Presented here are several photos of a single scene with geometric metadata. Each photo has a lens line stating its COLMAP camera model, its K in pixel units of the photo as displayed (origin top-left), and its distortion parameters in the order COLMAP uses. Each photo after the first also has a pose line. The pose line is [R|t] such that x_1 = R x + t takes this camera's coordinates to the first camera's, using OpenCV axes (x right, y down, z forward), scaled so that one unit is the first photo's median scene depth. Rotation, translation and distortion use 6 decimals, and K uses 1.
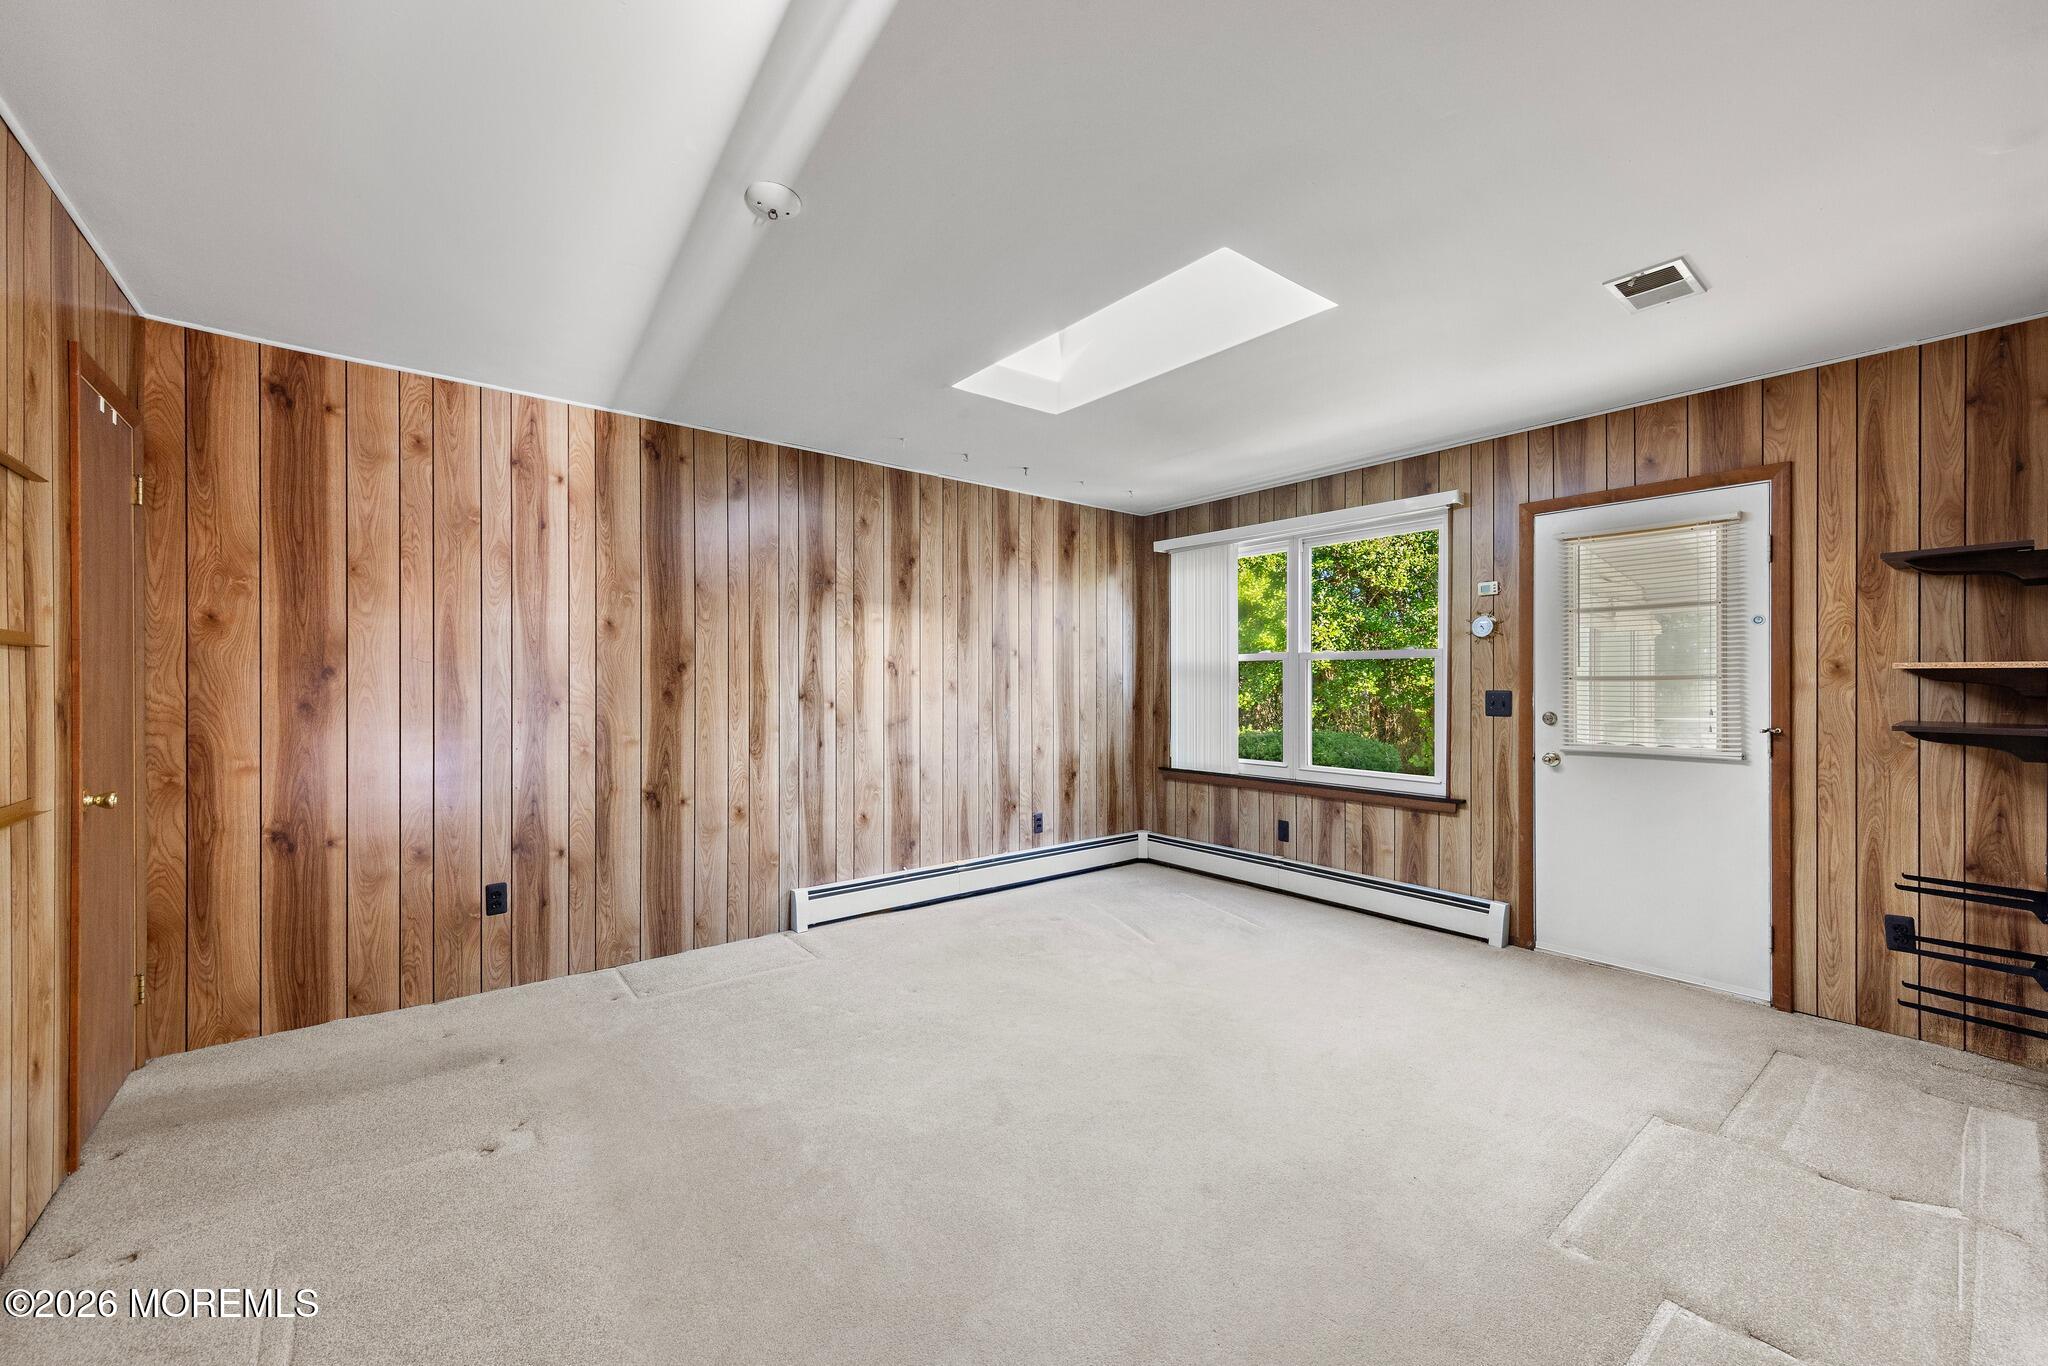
lens RADIAL K [[796.9, 0, 1036.9], [0, 796.9, 683.0], [0, 0, 1]] dist [0.003068, 0.000177]
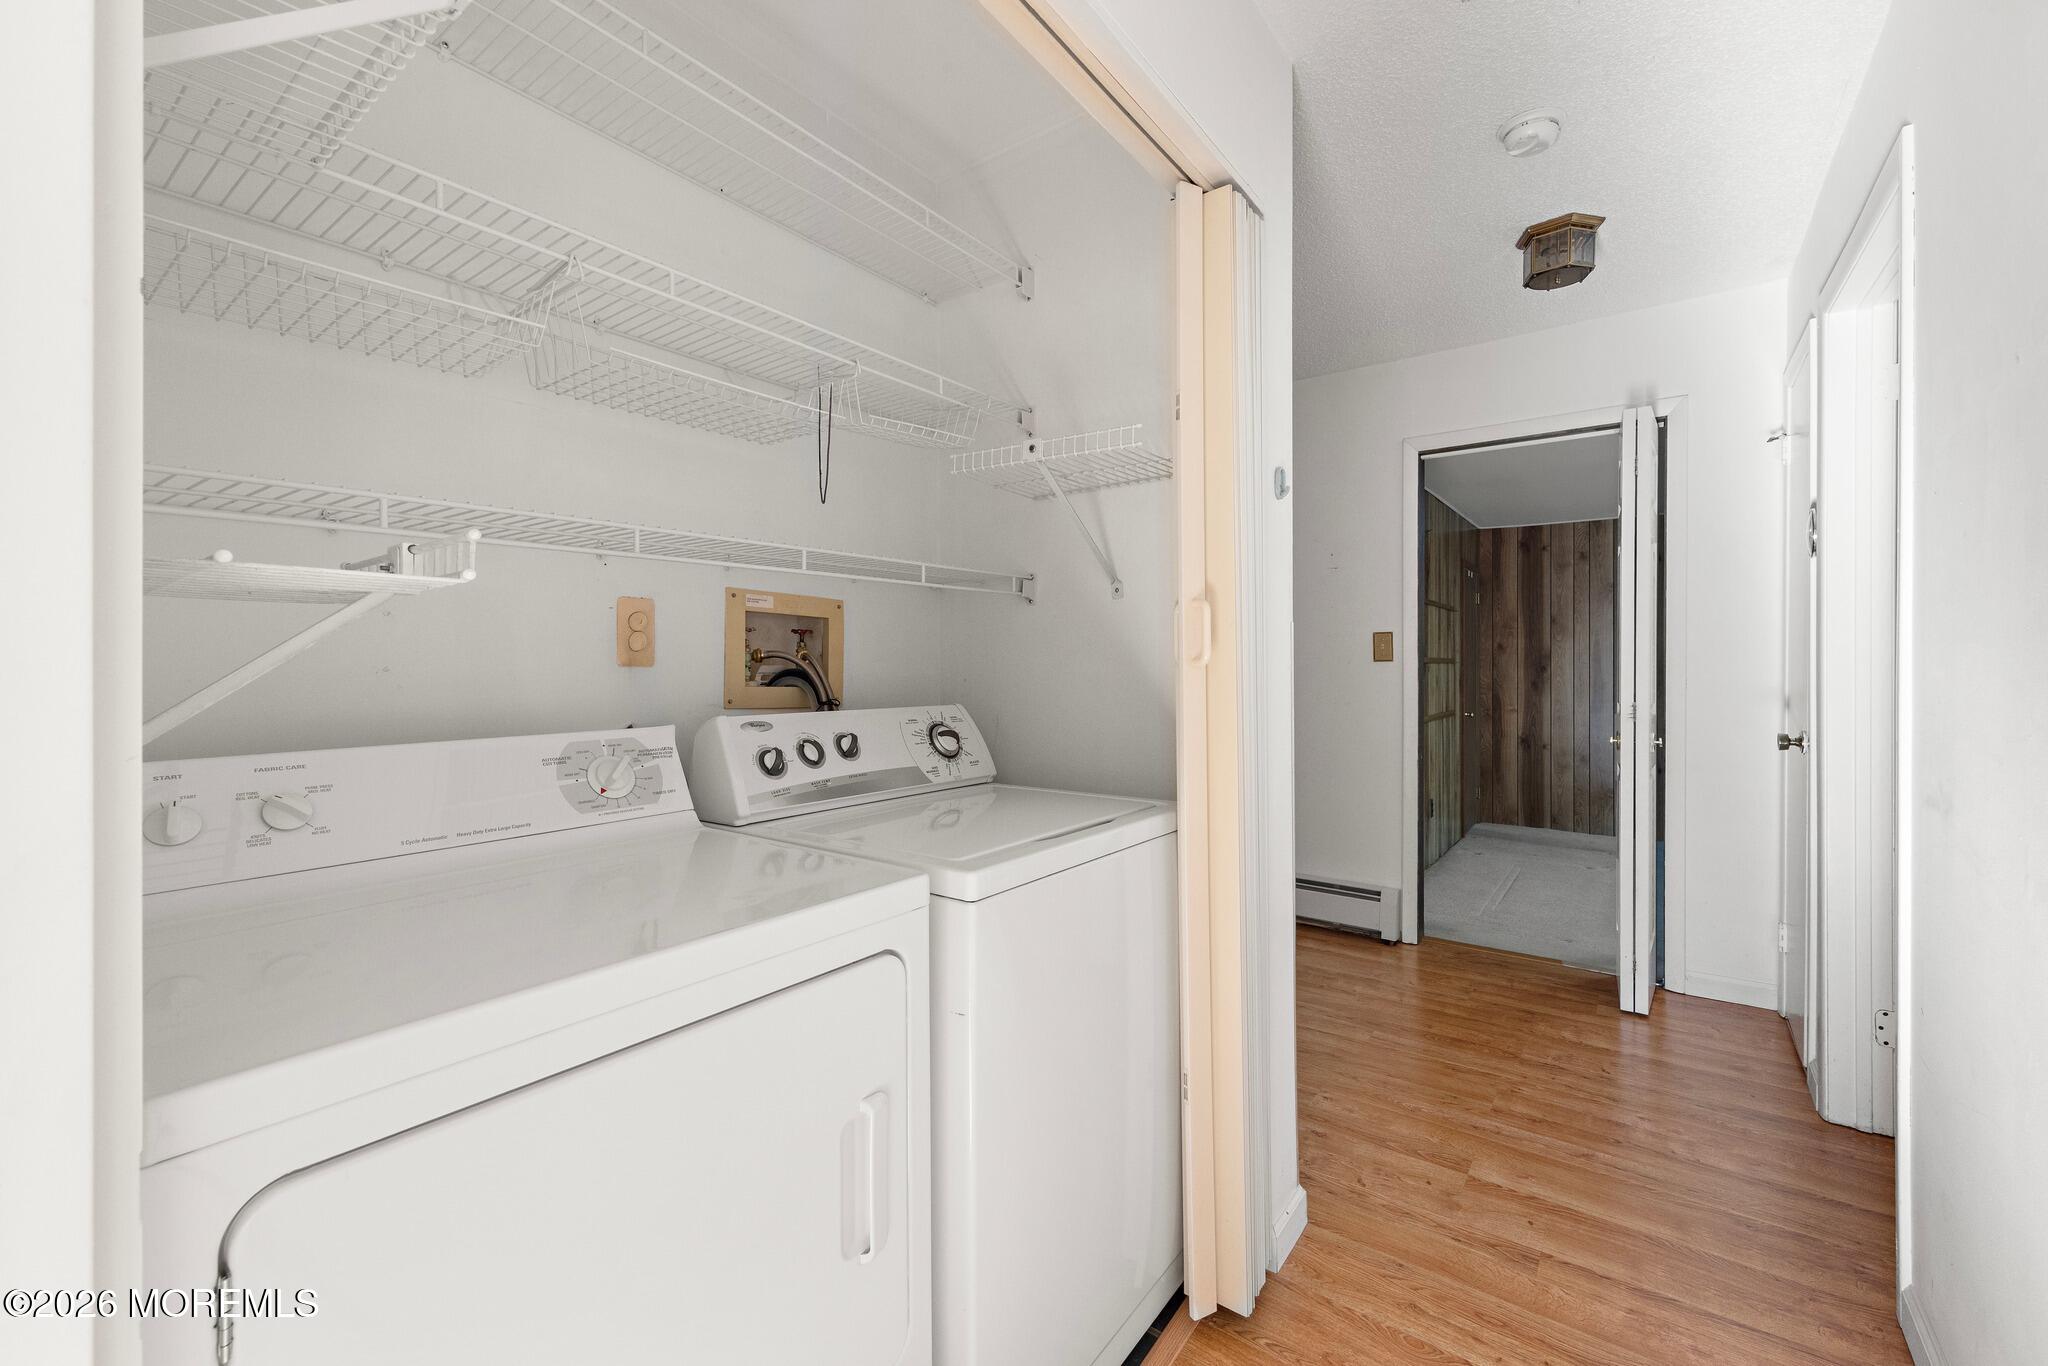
lens RADIAL K [[796.9, 0, 1037.4], [0, 796.9, 670.7], [0, 0, 1]] dist [0.003068, 0.000177]
pose [[0.233358, 0.006756, -0.972368, 0.934971], [0.003016, 0.999966, 0.007672, -0.029543], [0.972386, -0.004723, 0.233329, -0.876437]]
